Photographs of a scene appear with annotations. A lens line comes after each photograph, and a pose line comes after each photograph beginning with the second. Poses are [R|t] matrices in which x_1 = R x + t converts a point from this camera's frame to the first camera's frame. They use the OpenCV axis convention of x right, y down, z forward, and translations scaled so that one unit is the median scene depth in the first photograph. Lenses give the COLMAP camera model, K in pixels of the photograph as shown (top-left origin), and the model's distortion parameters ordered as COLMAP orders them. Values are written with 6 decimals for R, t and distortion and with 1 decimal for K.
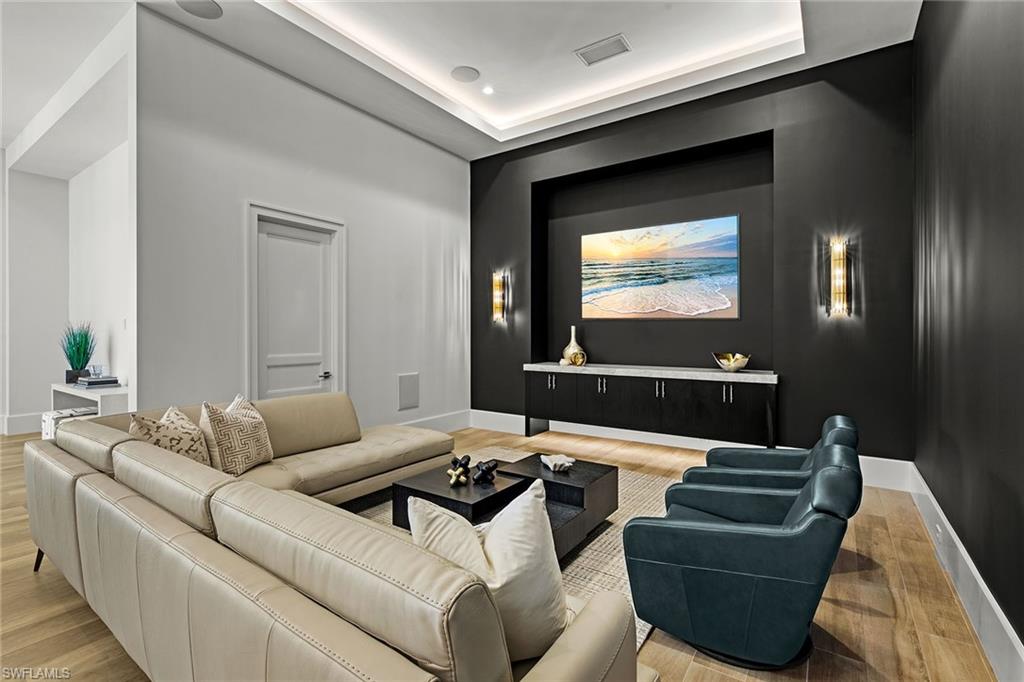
lens RADIAL K [[463.9, 0, 513.2], [0, 463.9, 335.0], [0, 0, 1]] dist [0.008137, 0.000017]
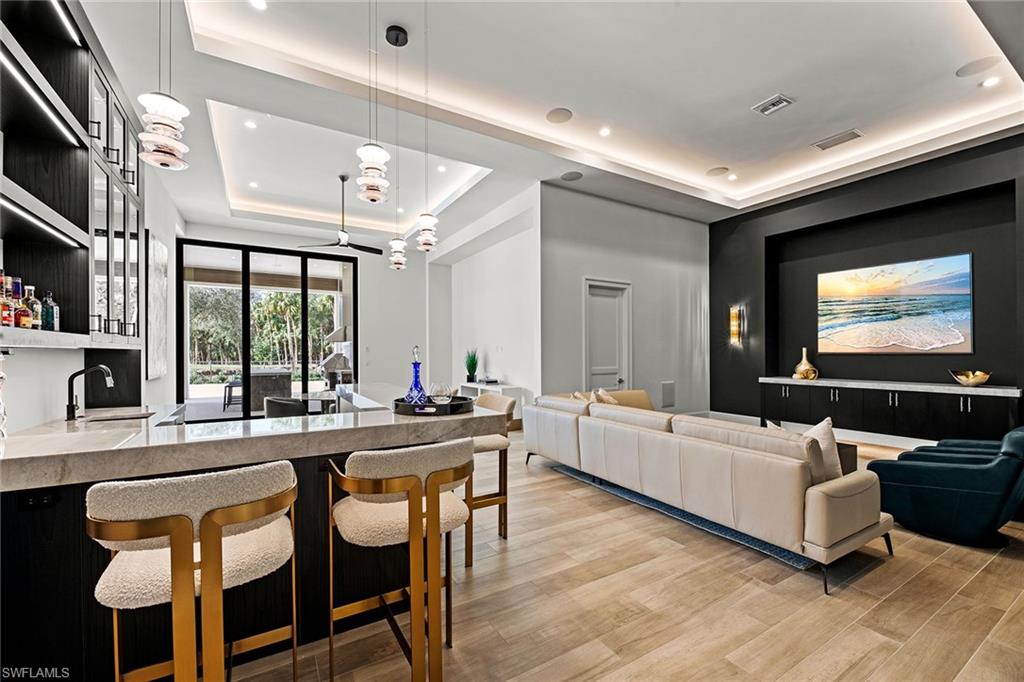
lens RADIAL K [[420.3, 0, 514.7], [0, 420.3, 350.9], [0, 0, 1]] dist [0.001568, -0.001419]
pose [[0.912612, -0.003592, -0.408810, -0.133600], [0.001904, 0.999988, -0.004534, -0.008051], [0.408821, 0.003360, 0.912608, -0.396323]]
